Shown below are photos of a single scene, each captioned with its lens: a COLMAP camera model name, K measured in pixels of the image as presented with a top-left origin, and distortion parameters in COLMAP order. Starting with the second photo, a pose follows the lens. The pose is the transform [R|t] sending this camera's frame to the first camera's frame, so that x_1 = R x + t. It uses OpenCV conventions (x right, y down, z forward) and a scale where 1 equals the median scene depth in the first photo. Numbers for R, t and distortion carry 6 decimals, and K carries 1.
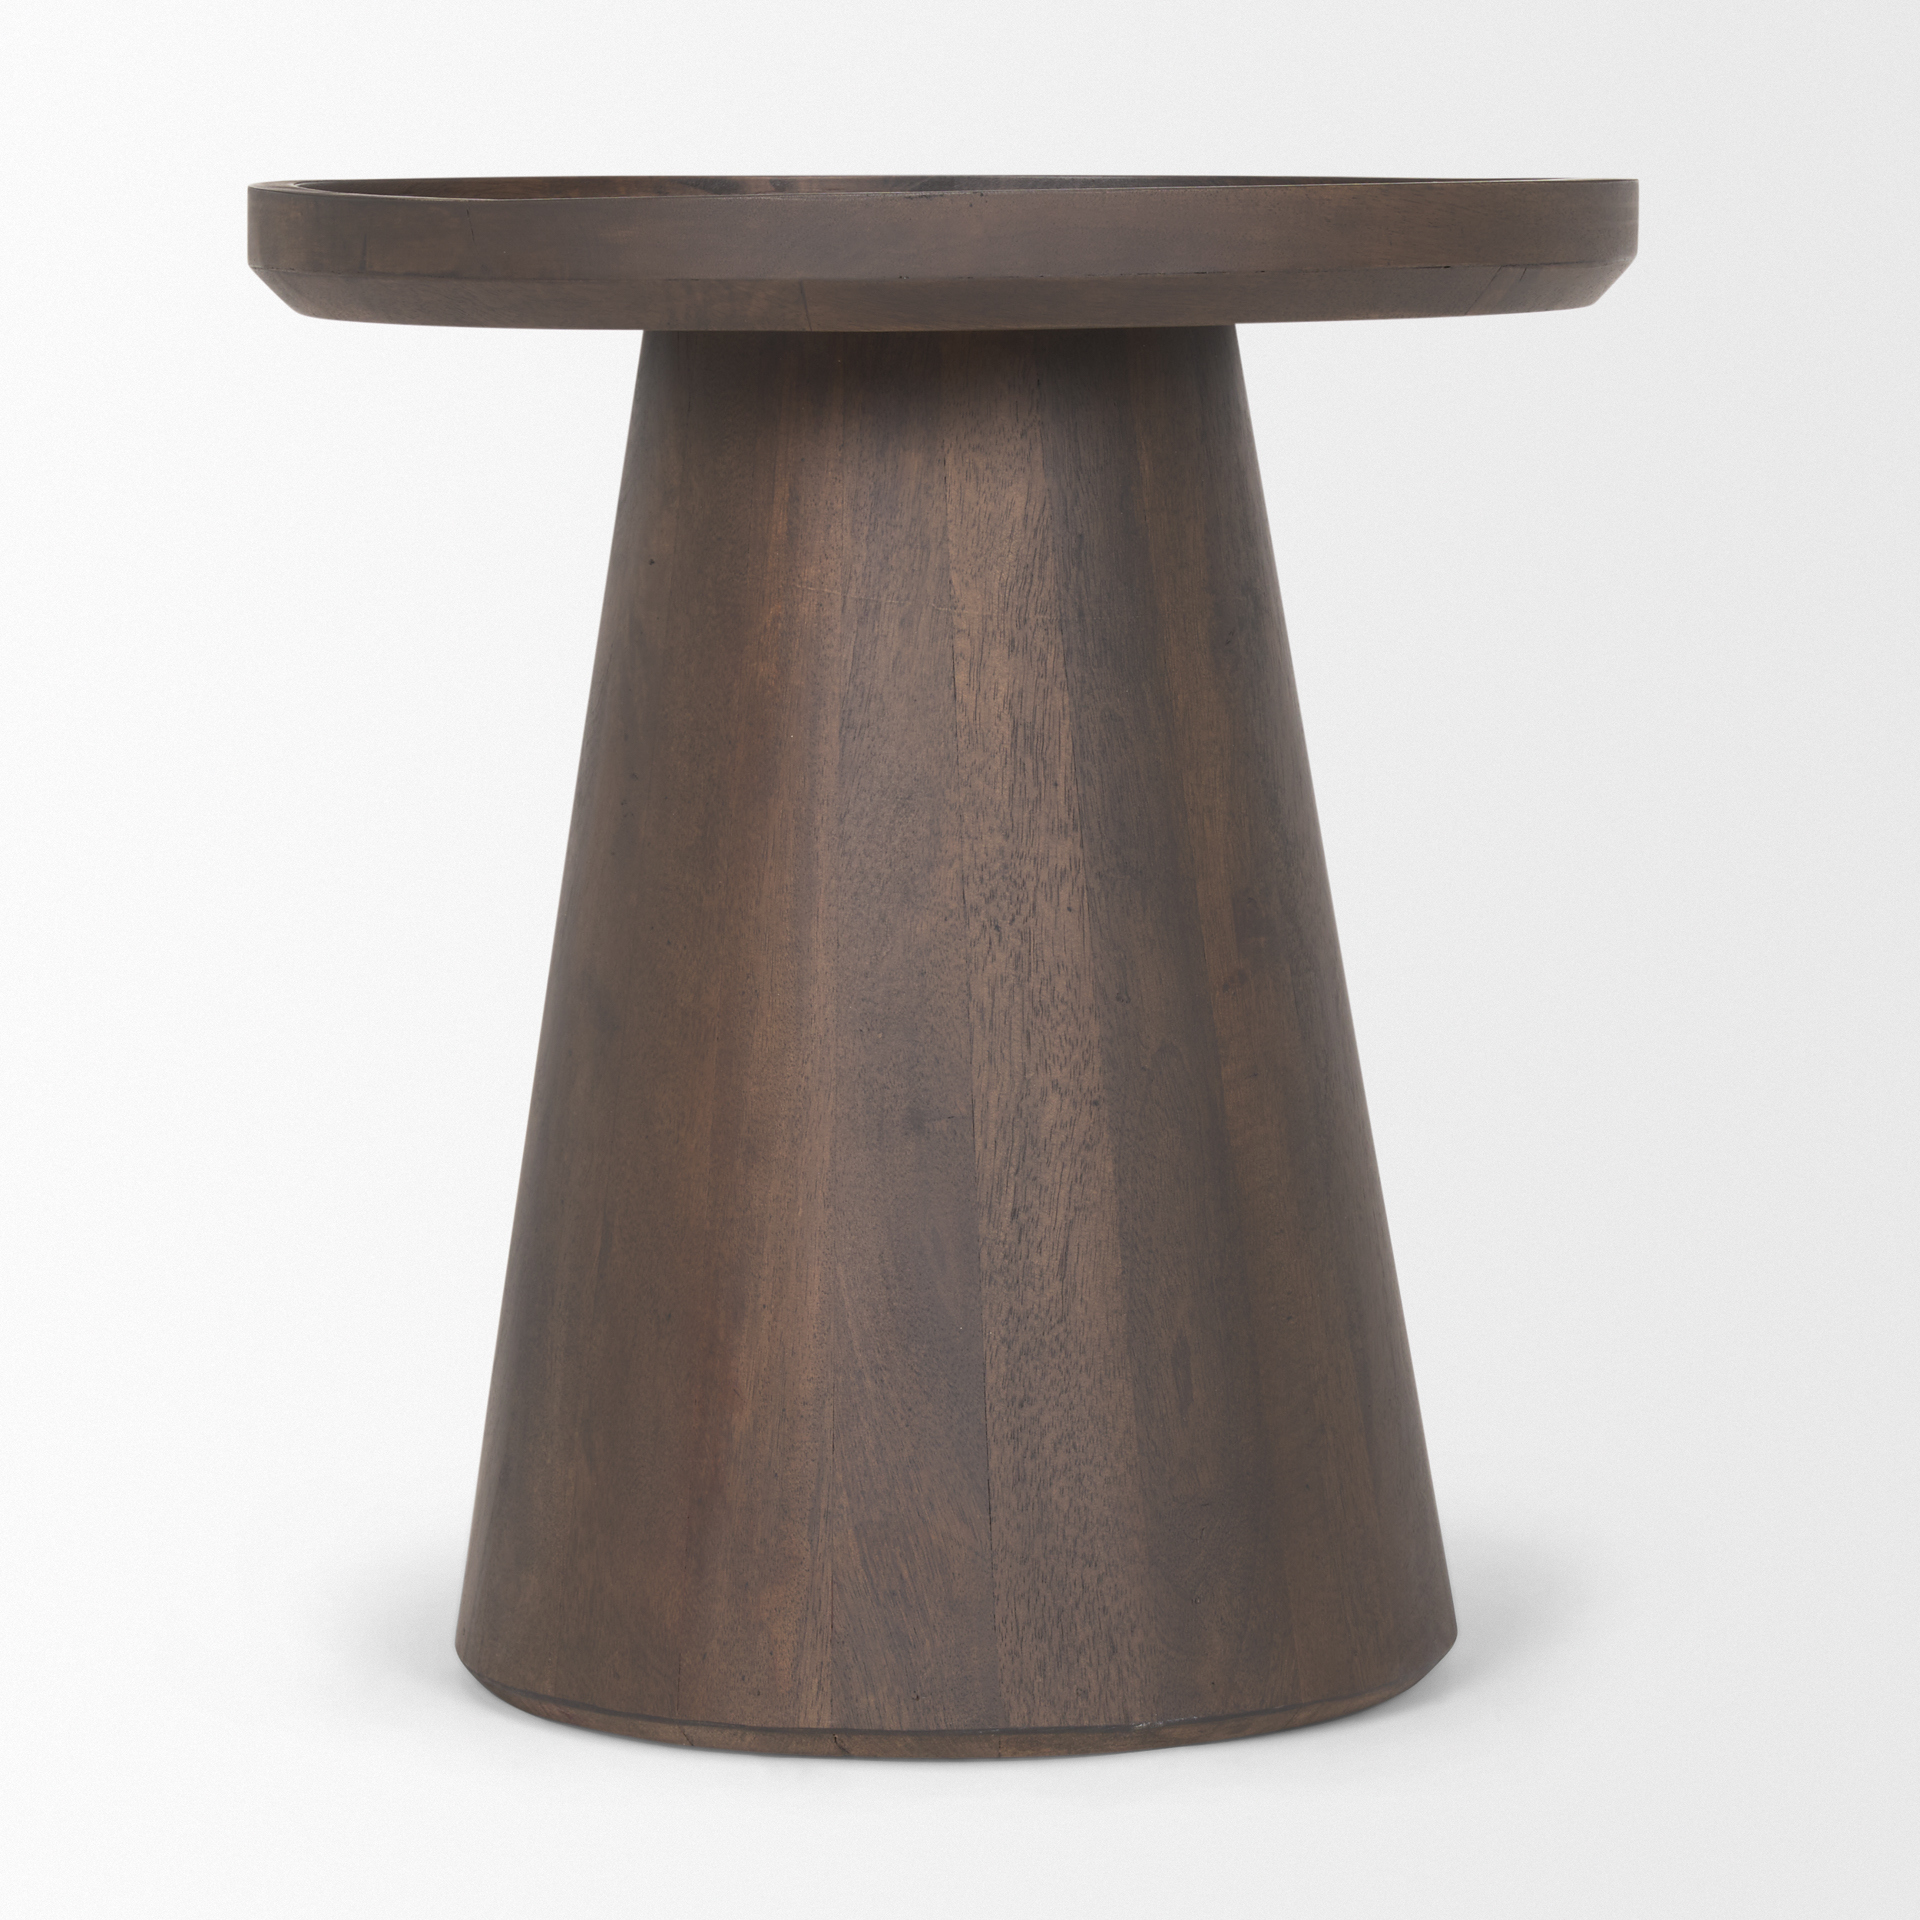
lens RADIAL K [[9090.9, 0, 958.1], [0, 9090.9, 1121.1], [0, 0, 1]] dist [-0.114888, 0.000000]
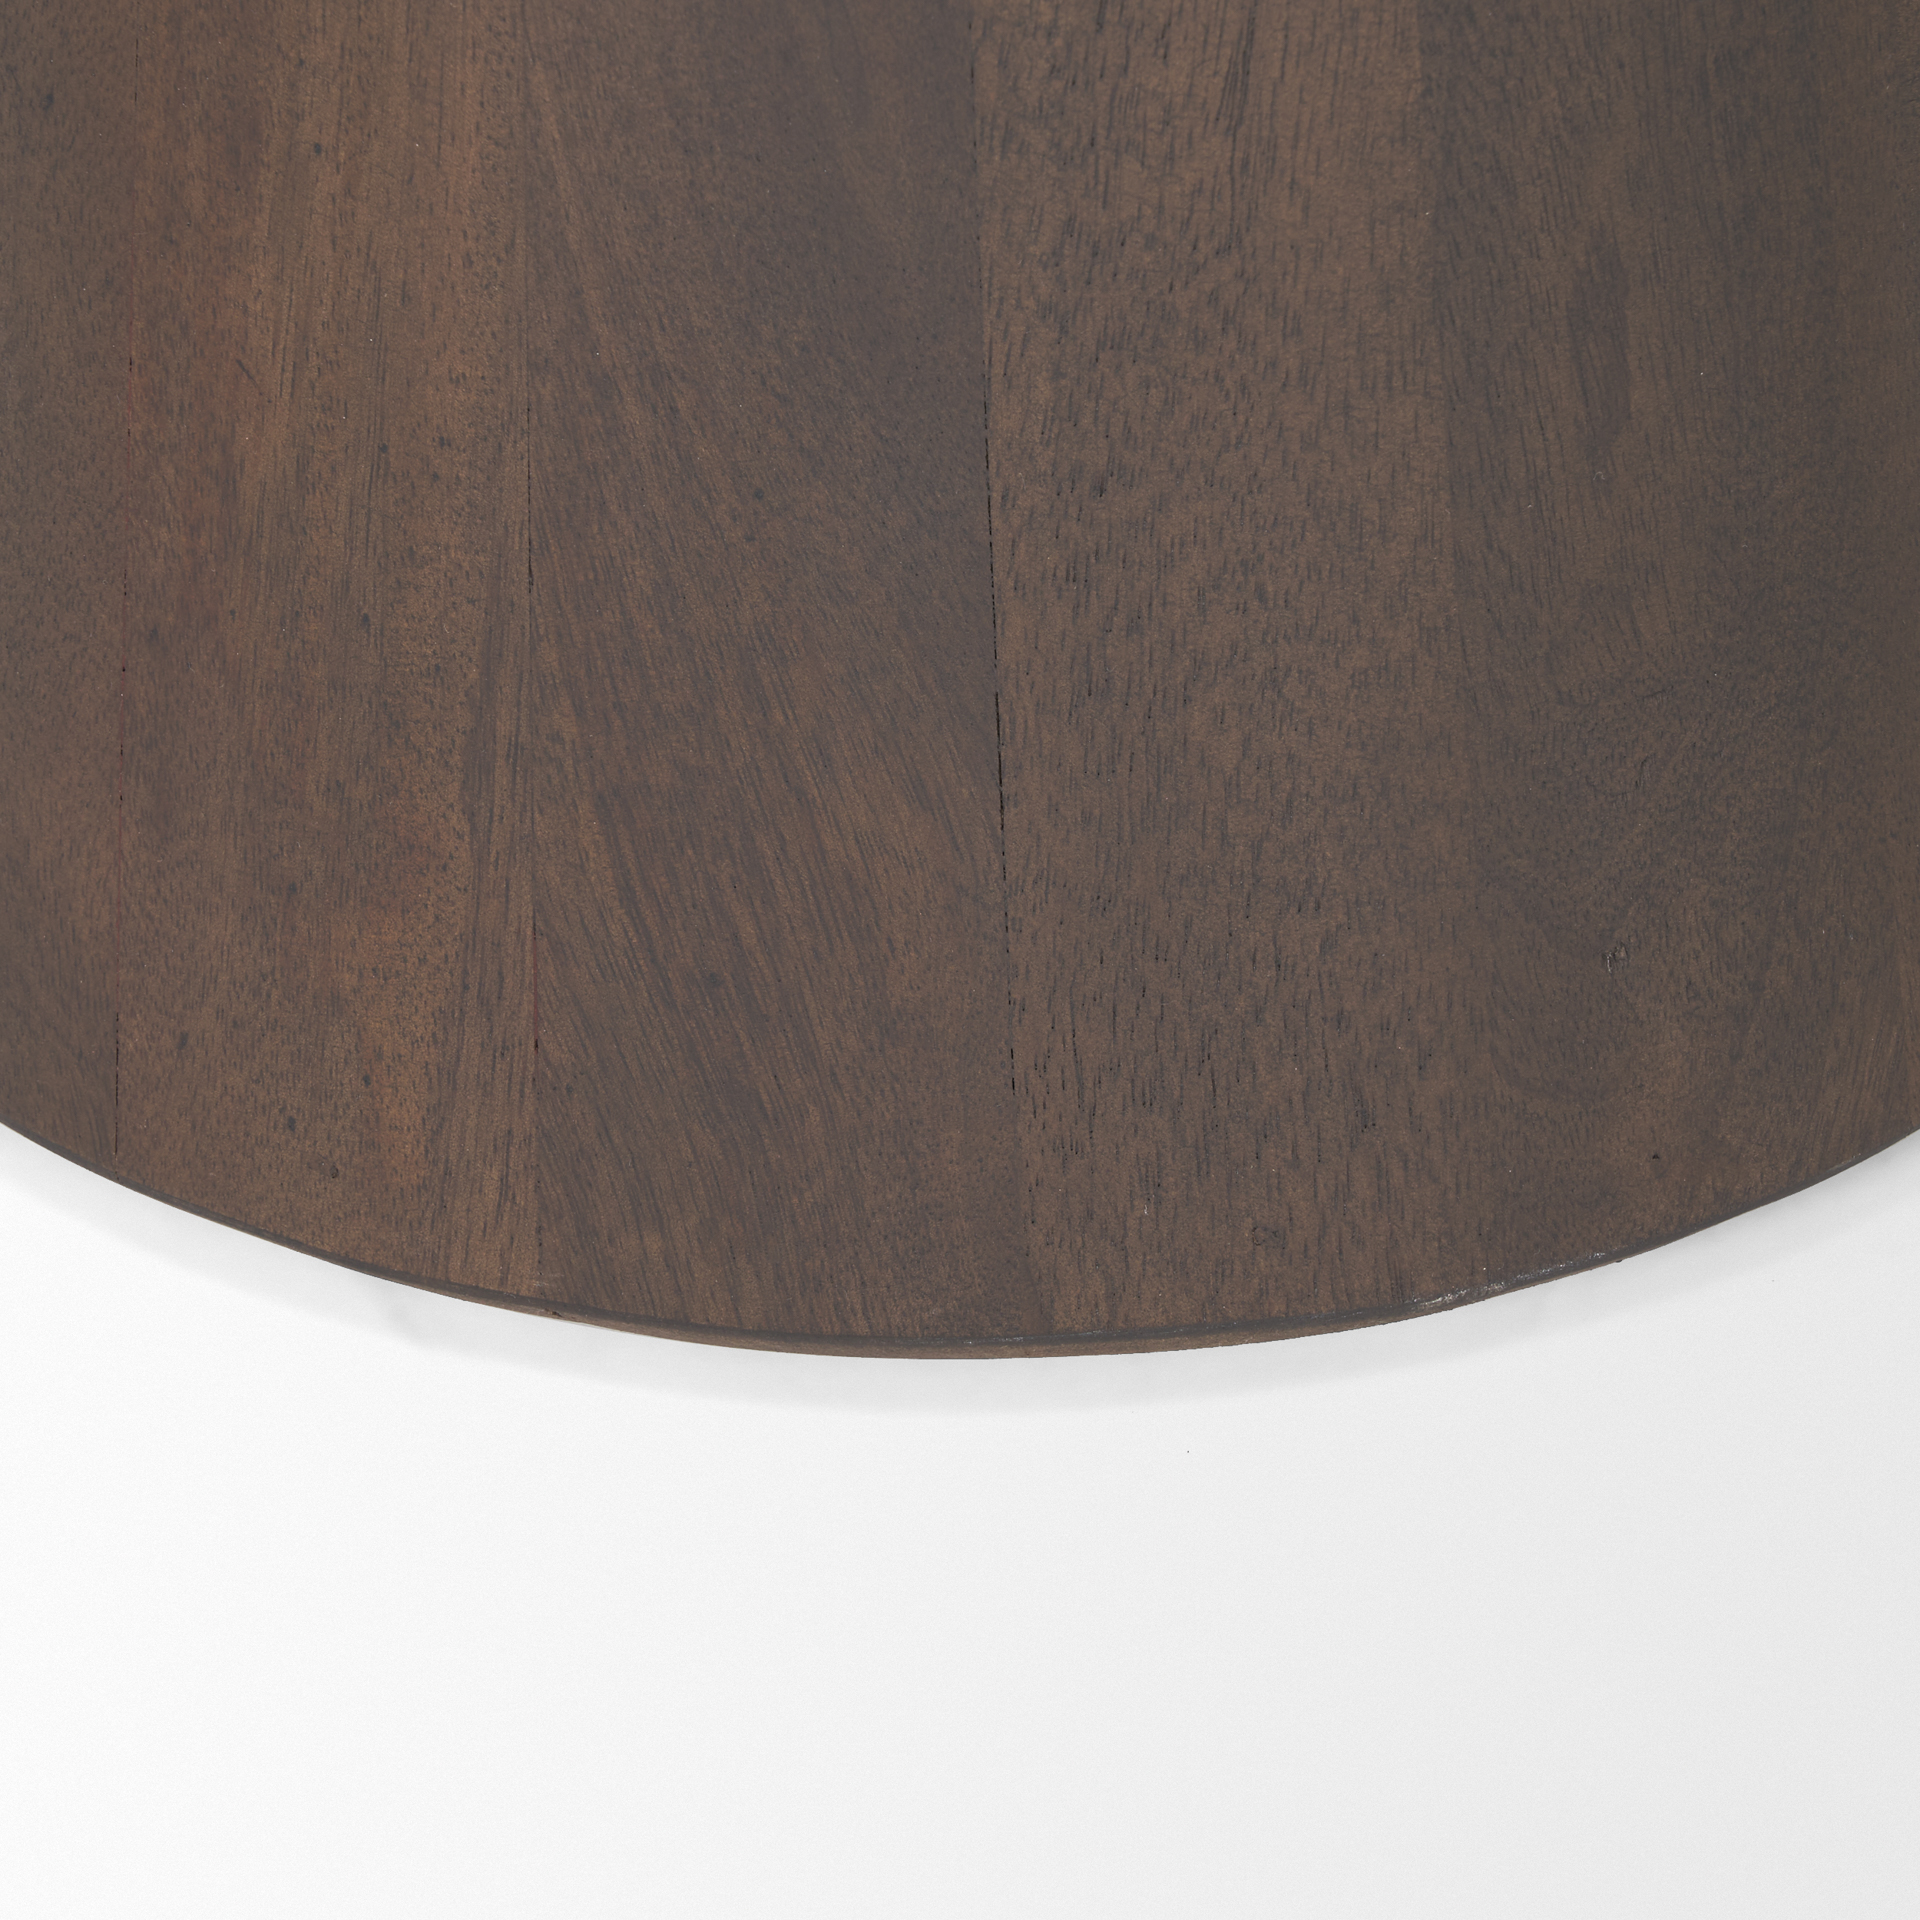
lens RADIAL K [[9090.9, 0, 954.6], [0, 9090.9, 954.0], [0, 0, 1]] dist [-0.114888, 0.000000]
pose [[0.998345, 0.031684, -0.048000, 0.017904], [-0.002895, 0.861205, 0.508249, -0.119867], [0.057441, -0.507269, 0.859872, 0.709258]]
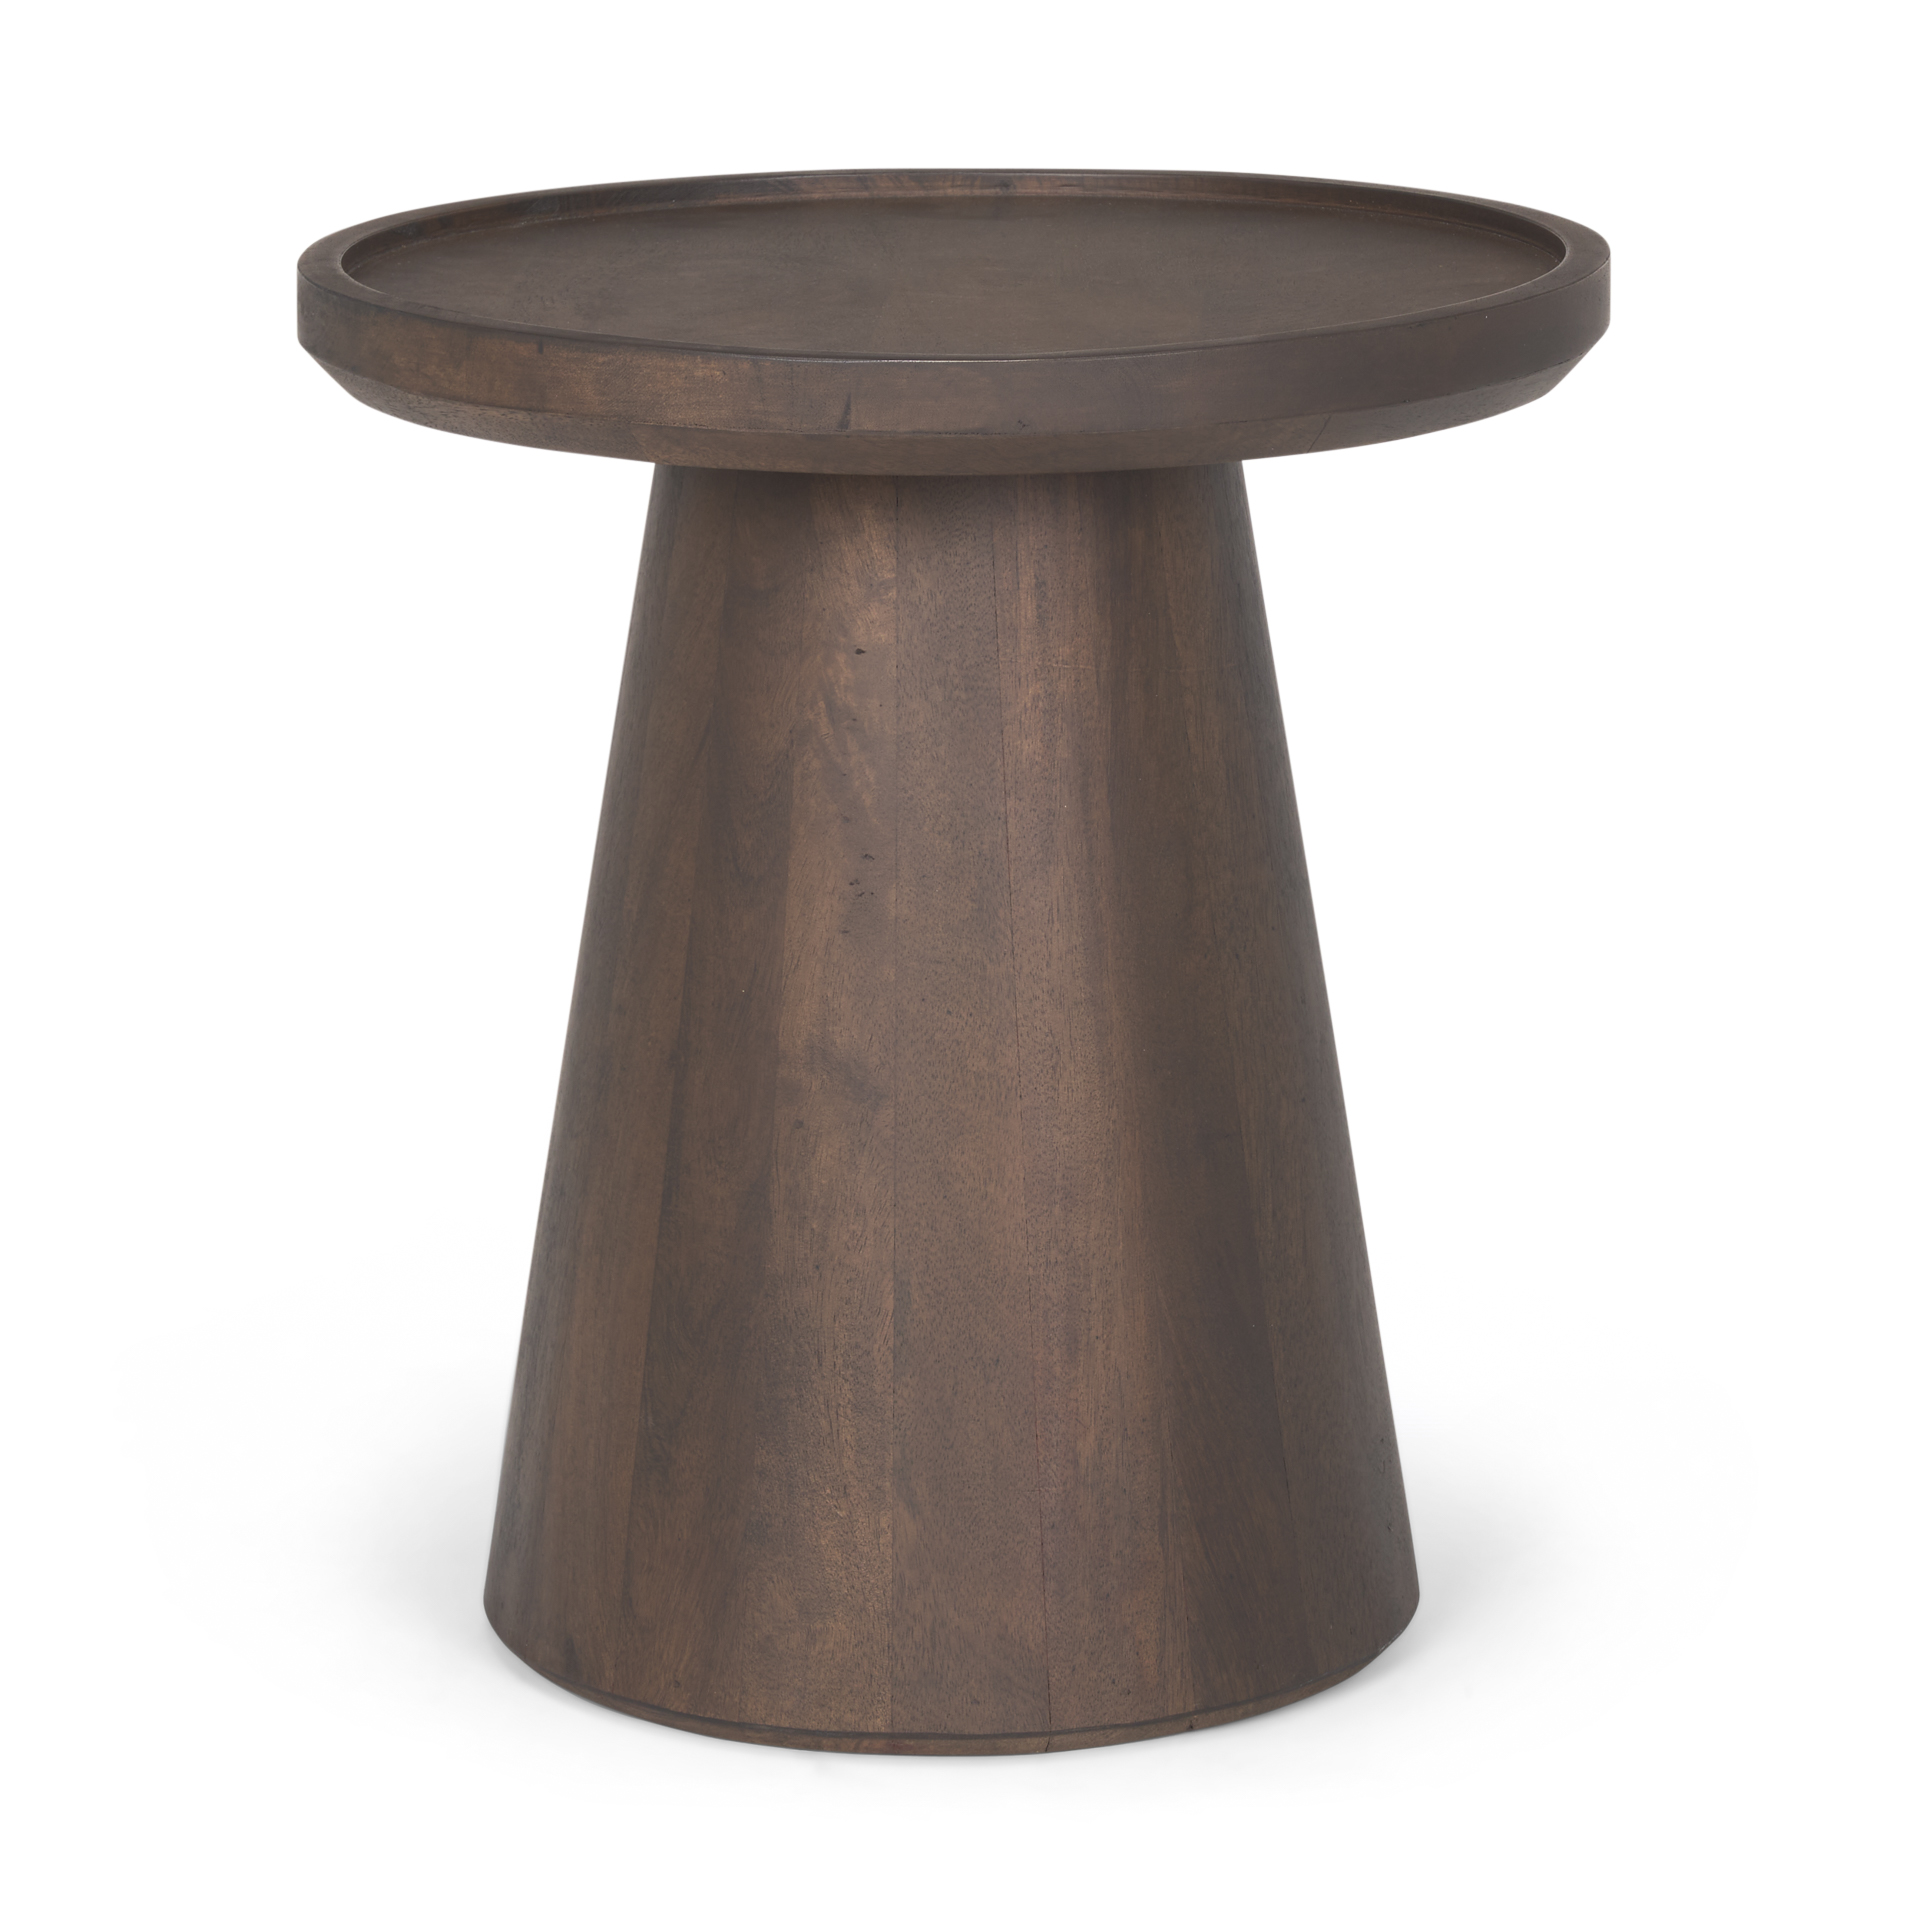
lens RADIAL K [[9090.9, 0, 961.1], [0, 9090.9, 950.7], [0, 0, 1]] dist [-0.114888, 0.000000]
pose [[0.722092, -0.151254, 0.675060, -0.749490], [0.088817, 0.988000, 0.126366, -0.161511], [-0.686072, -0.031291, 0.726860, 0.235155]]
